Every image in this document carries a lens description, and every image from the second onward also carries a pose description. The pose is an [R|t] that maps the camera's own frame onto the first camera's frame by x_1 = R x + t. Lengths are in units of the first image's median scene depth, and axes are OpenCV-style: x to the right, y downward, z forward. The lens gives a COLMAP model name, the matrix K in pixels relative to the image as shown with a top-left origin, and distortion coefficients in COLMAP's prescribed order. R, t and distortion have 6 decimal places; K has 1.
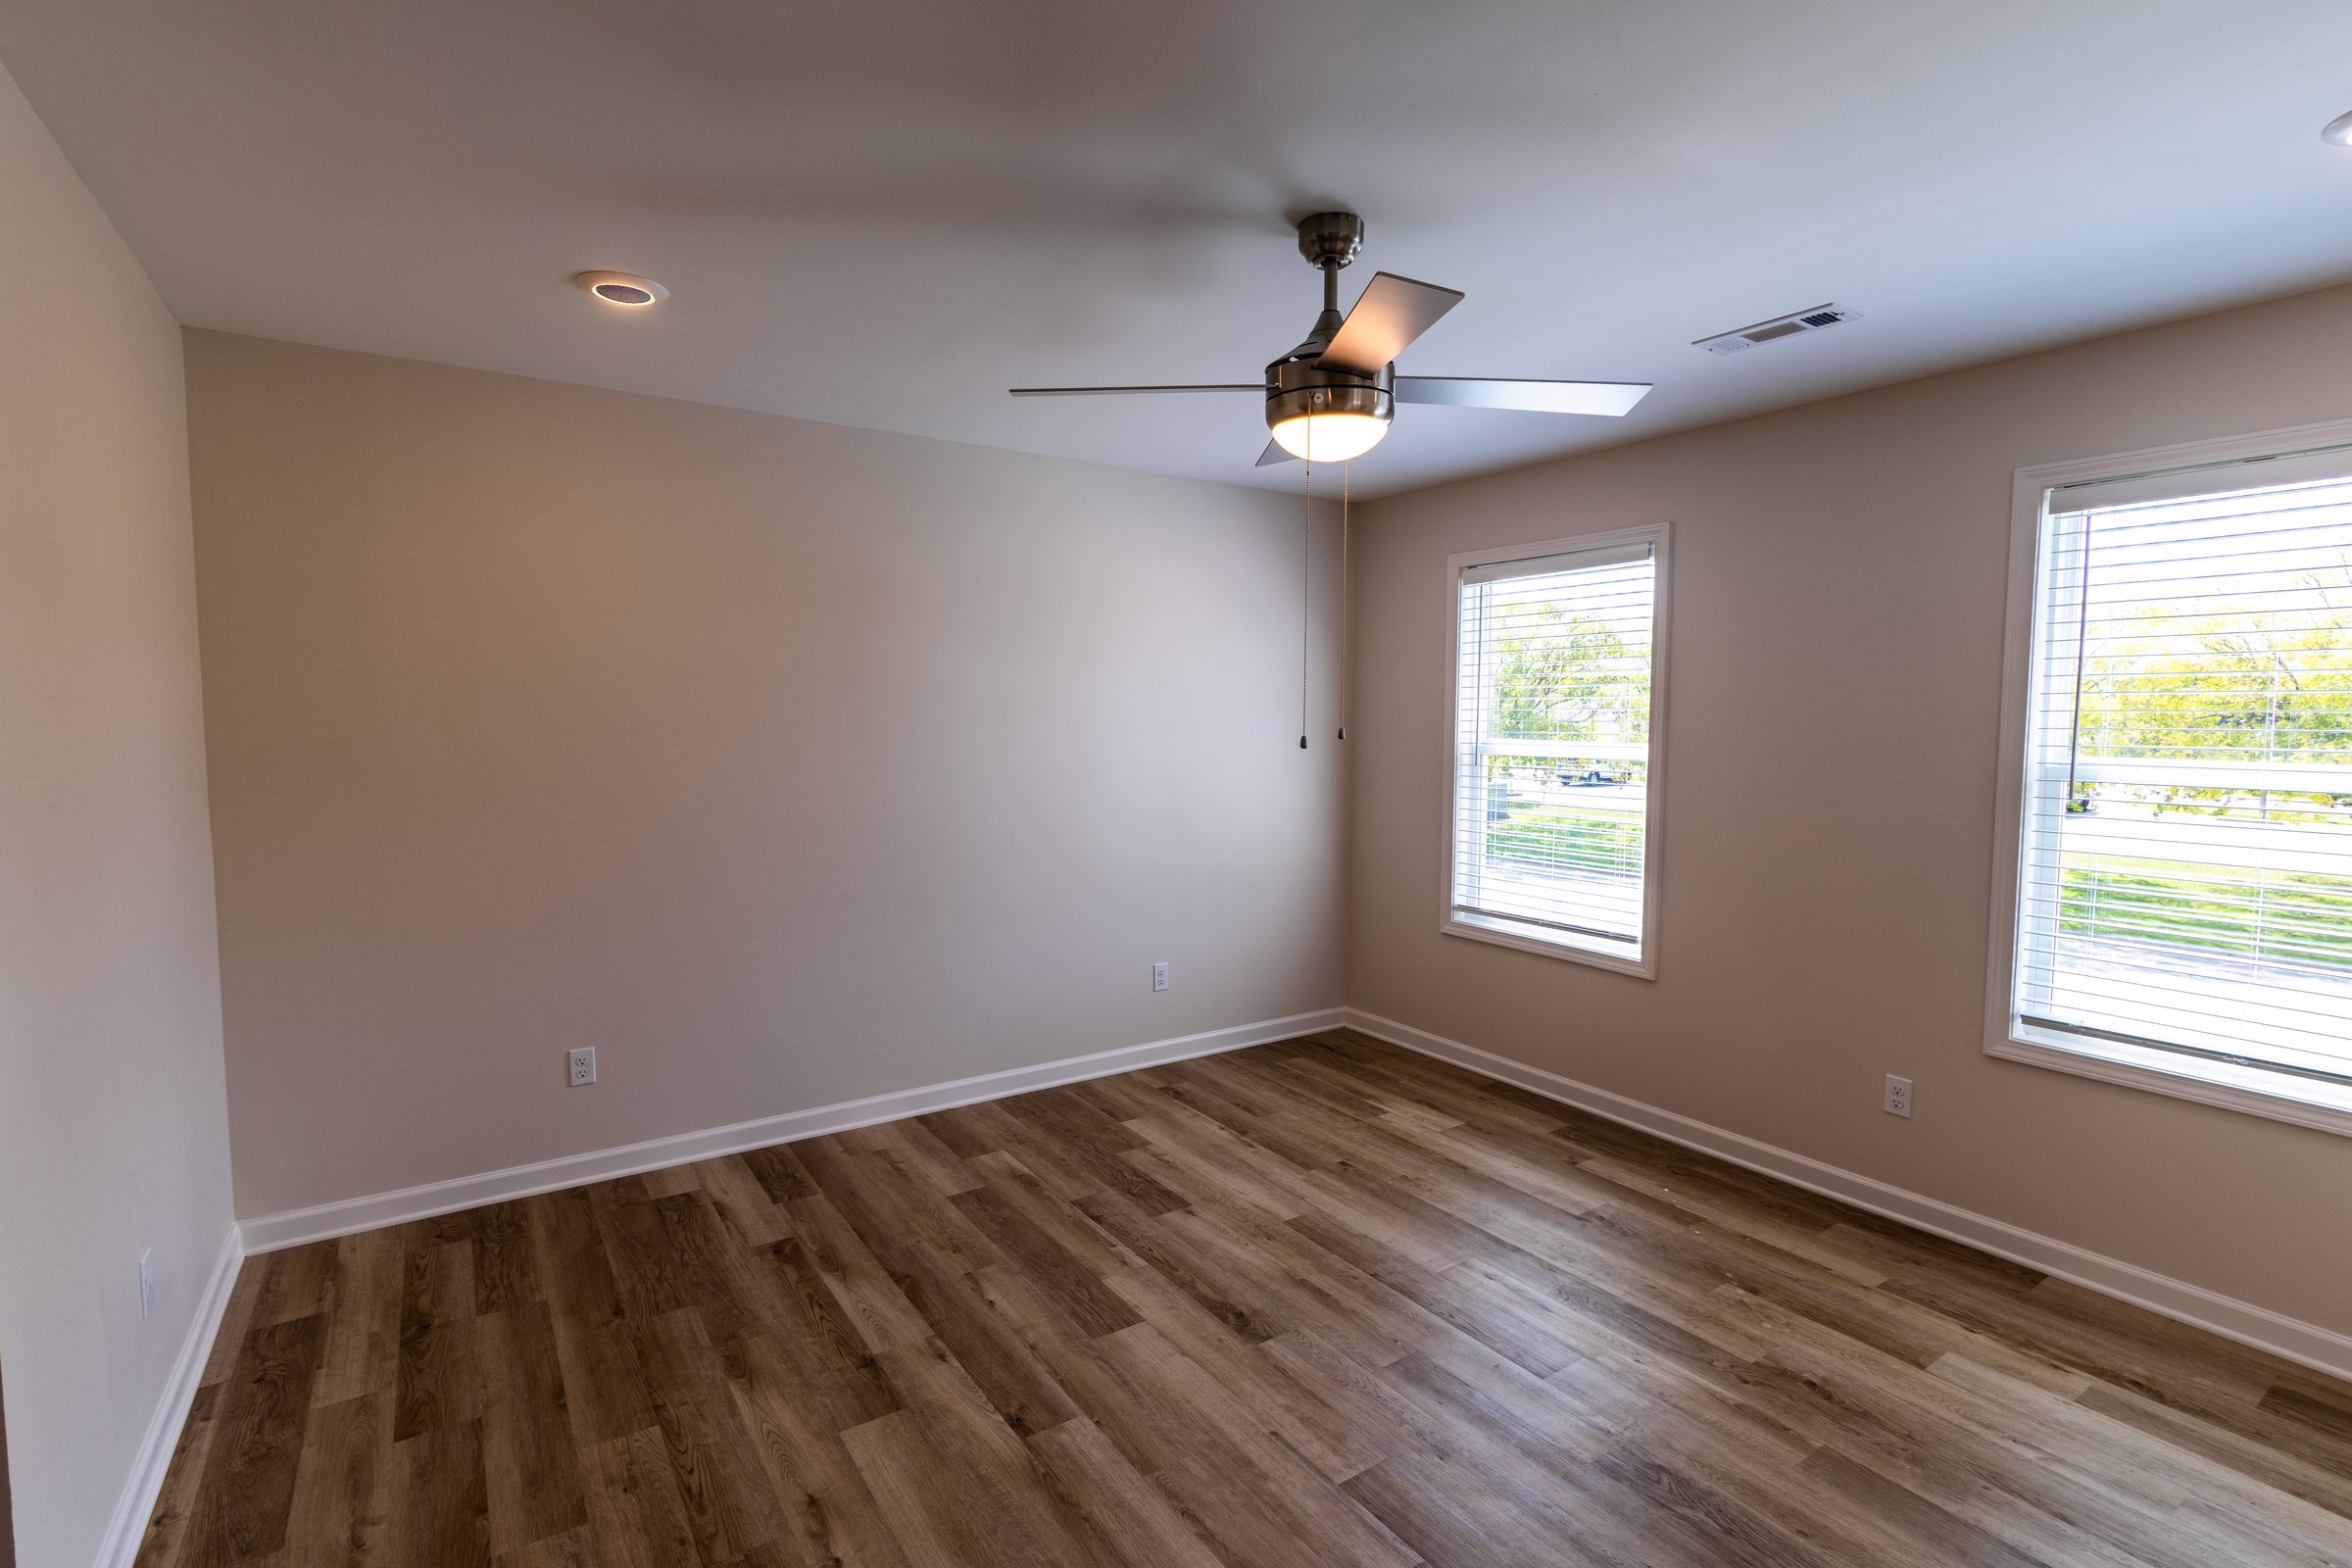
lens RADIAL K [[1093.9, 0, 1178.7], [0, 1093.9, 784.2], [0, 0, 1]] dist [0.002924, 0.000834]
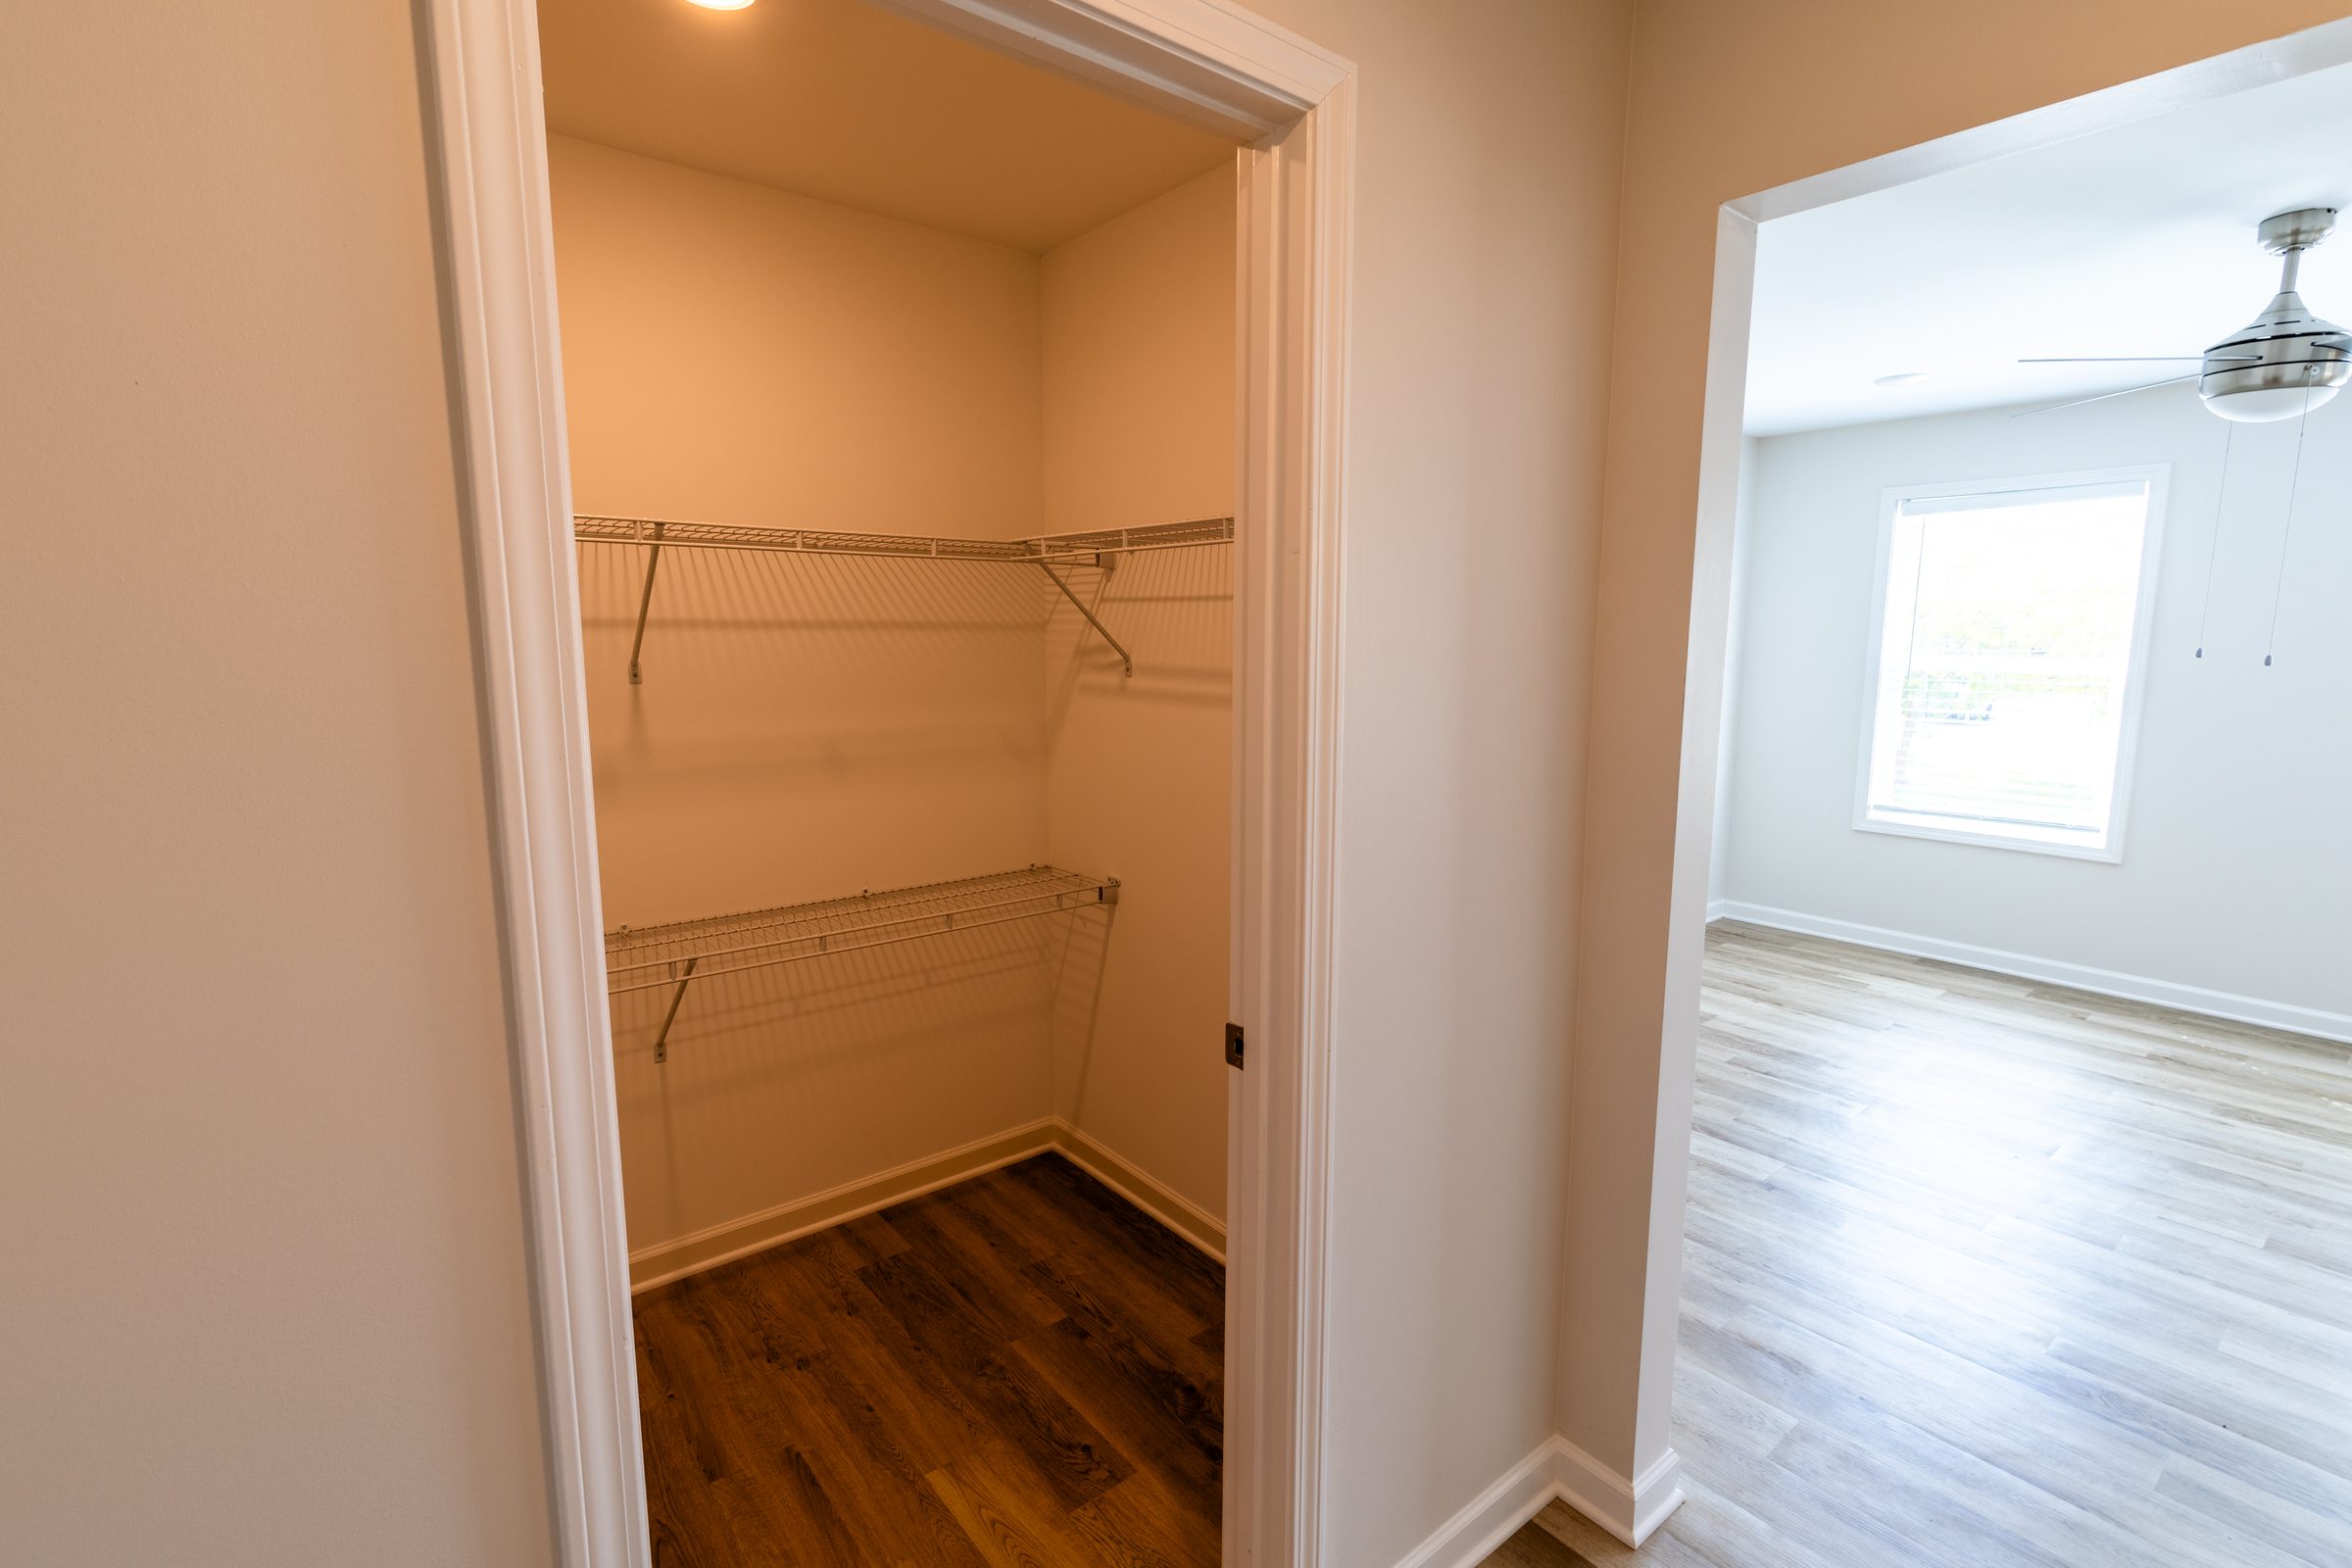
lens RADIAL K [[1093.9, 0, 1162.4], [0, 1093.9, 784.1], [0, 0, 1]] dist [0.002924, 0.000834]
pose [[0.996372, -0.016899, 0.083413, -0.661858], [0.010661, 0.997151, 0.074668, -0.002940], [-0.084437, -0.073508, 0.993714, -0.063806]]
